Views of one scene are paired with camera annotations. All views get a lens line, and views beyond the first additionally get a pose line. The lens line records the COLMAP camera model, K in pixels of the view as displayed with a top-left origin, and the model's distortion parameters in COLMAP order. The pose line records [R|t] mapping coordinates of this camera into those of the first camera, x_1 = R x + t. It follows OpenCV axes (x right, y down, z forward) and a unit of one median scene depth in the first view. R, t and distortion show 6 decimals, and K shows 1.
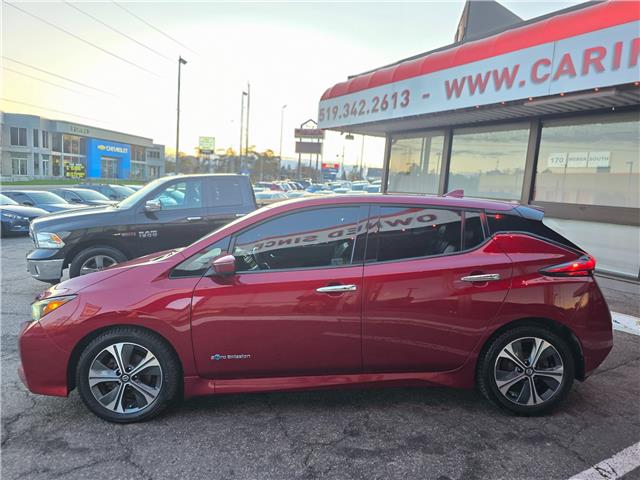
lens RADIAL K [[437.7, 0, 320.0], [0, 437.7, 240.0], [0, 0, 1]] dist [0.058671, -0.045742]
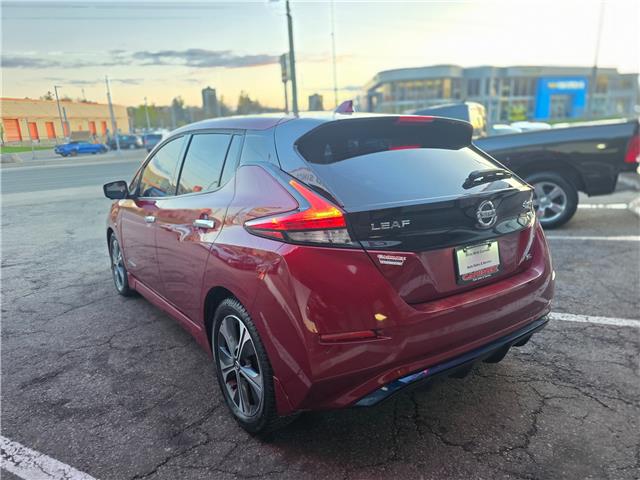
lens RADIAL K [[437.7, 0, 320.0], [0, 437.7, 240.0], [0, 0, 1]] dist [0.058671, -0.045742]
pose [[0.534605, 0.137242, -0.833884, 0.093547], [-0.033420, 0.989387, 0.141410, 0.000002], [0.844441, -0.047730, 0.533517, 0.064173]]
